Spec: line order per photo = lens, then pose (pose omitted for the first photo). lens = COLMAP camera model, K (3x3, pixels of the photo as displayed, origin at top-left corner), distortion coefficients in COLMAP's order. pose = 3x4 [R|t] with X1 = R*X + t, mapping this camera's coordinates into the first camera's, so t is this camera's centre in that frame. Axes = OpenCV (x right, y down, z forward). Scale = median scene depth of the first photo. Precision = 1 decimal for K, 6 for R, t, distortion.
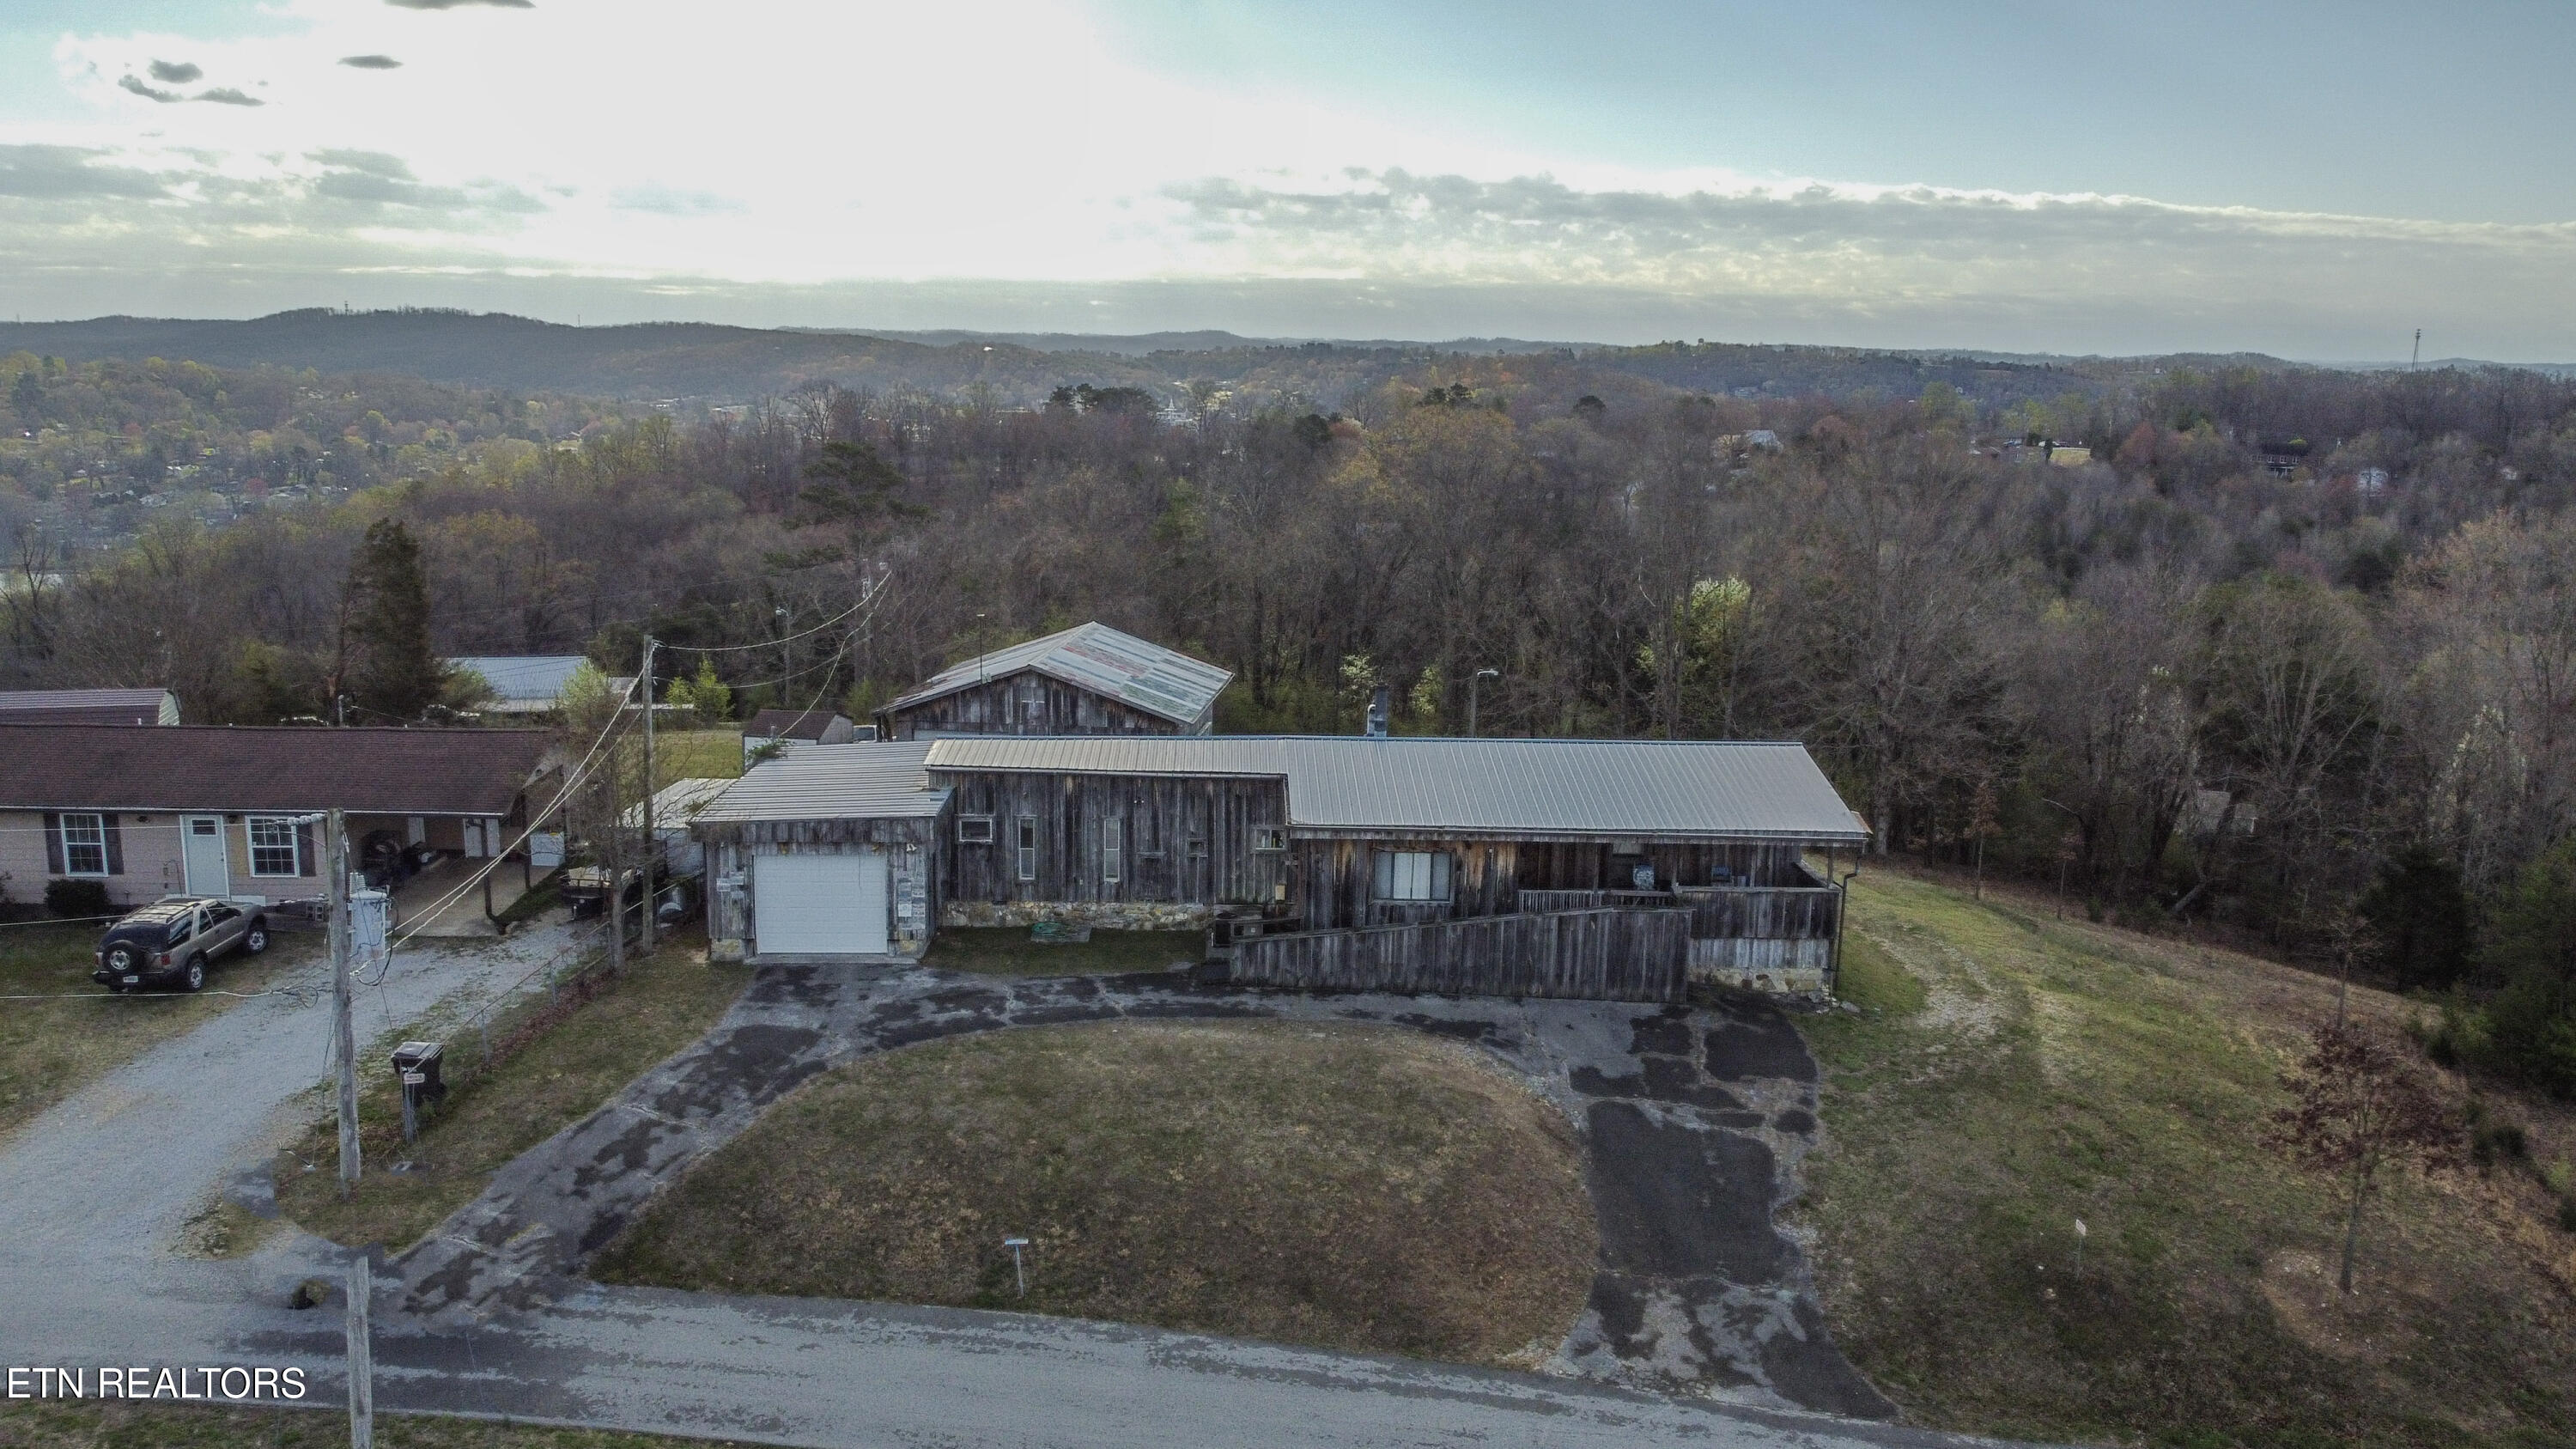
lens RADIAL K [[1936.4, 0, 1274.0], [0, 1936.4, 715.3], [0, 0, 1]] dist [0.006093, -0.005132]
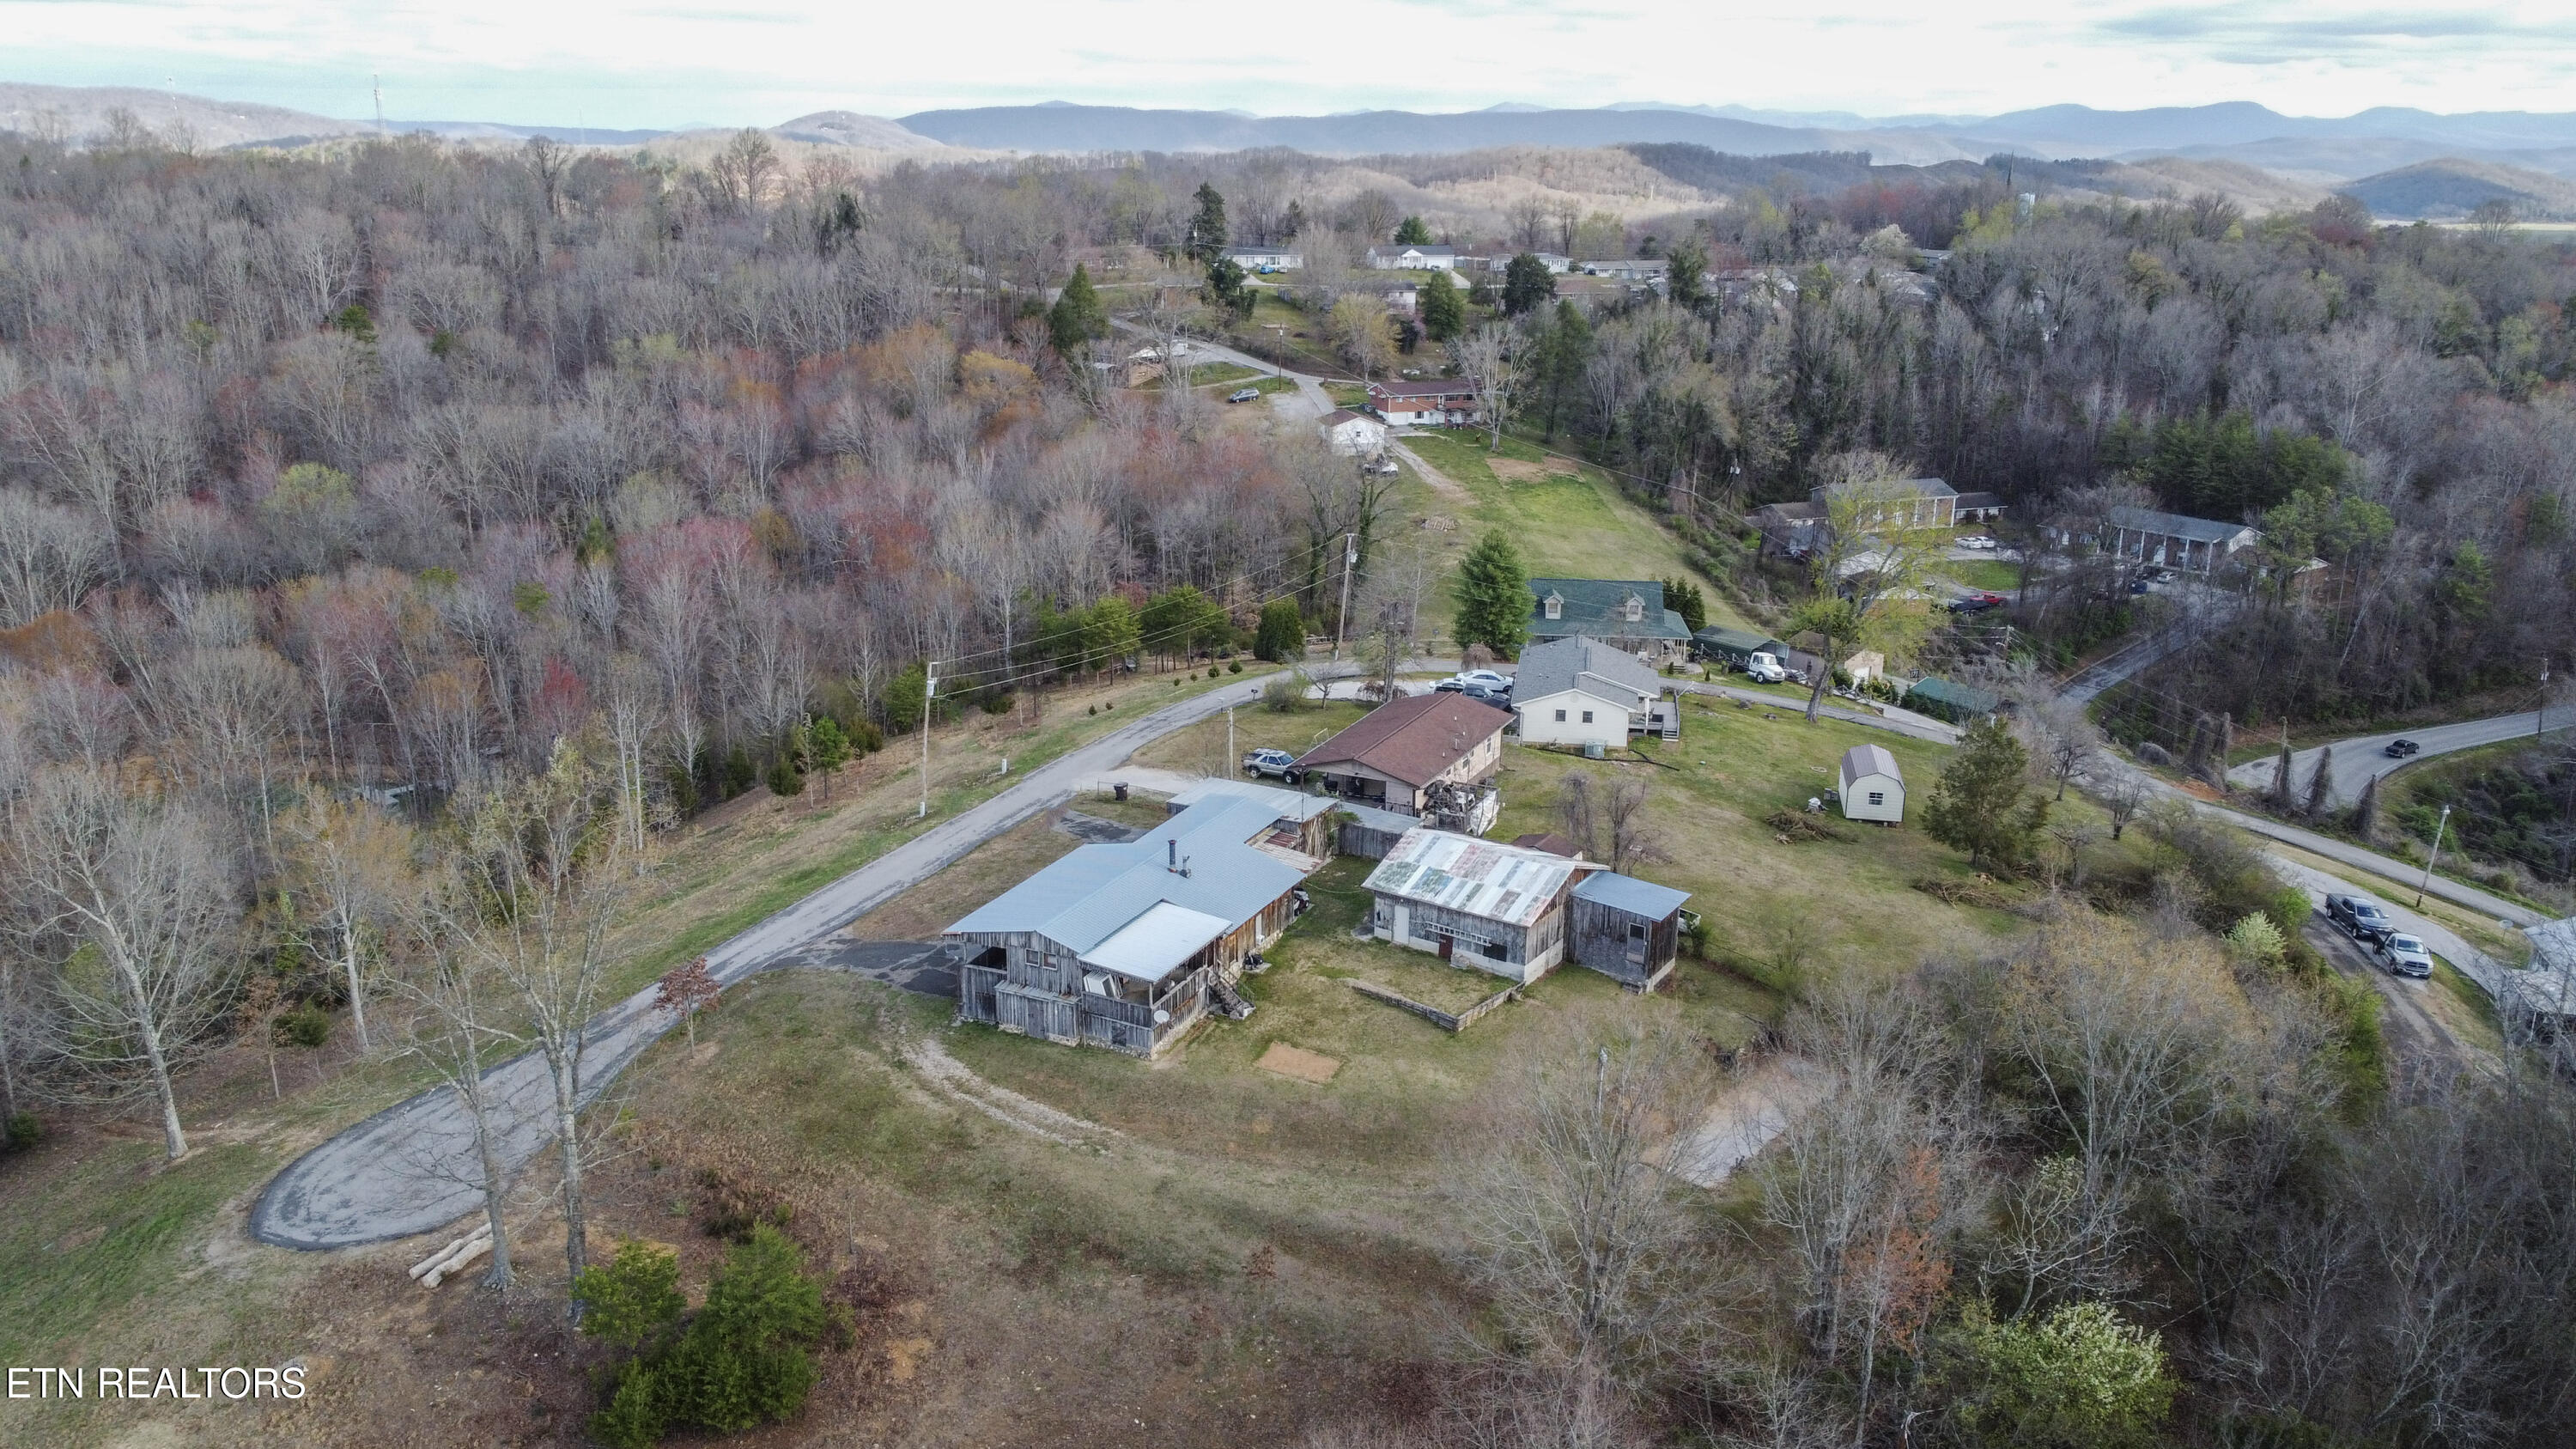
lens RADIAL K [[1936.4, 0, 1281.8], [0, 1936.4, 720.8], [0, 0, 1]] dist [0.006093, -0.005132]
pose [[-0.448917, 0.230777, -0.863259, 1.861023], [-0.186610, 0.920561, 0.343138, -0.914616], [0.873871, 0.315133, -0.370190, 2.003799]]
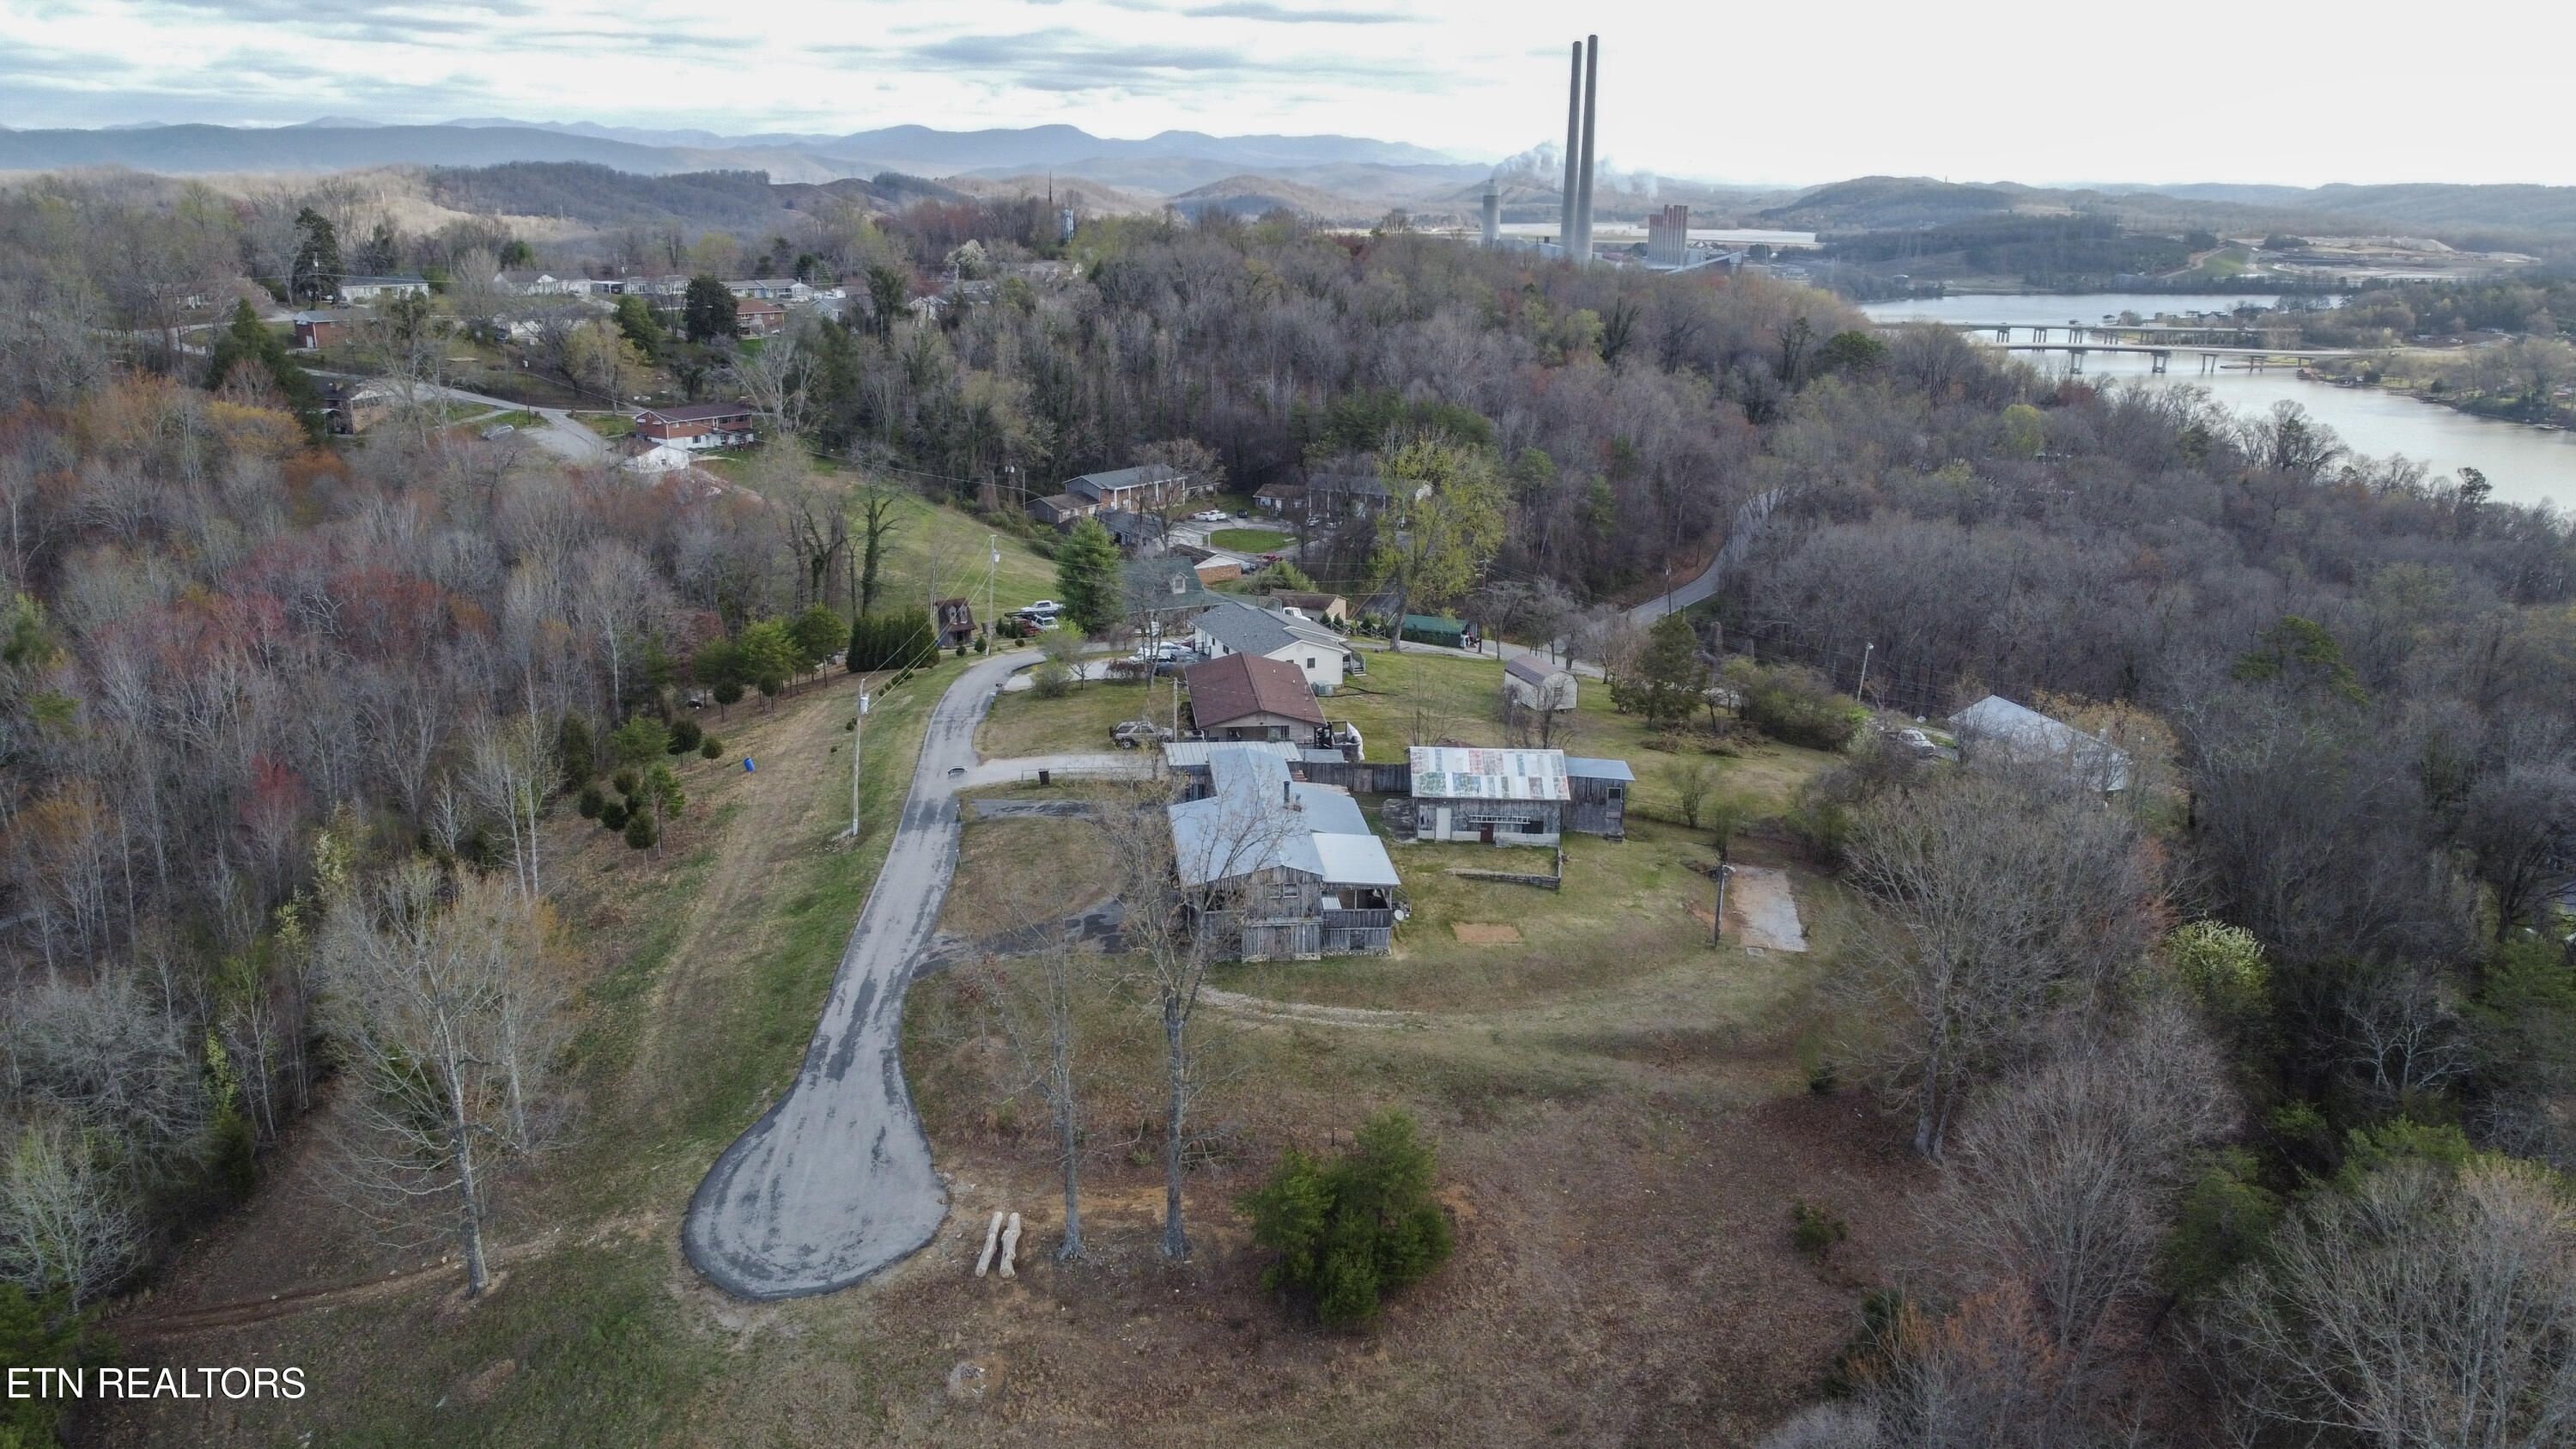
lens RADIAL K [[1936.4, 0, 1279.7], [0, 1936.4, 720.4], [0, 0, 1]] dist [0.006093, -0.005132]
pose [[0.080412, 0.251620, -0.964480, 2.438397], [-0.193438, 0.953157, 0.232539, -0.668581], [0.977812, 0.167868, 0.125318, 0.797180]]
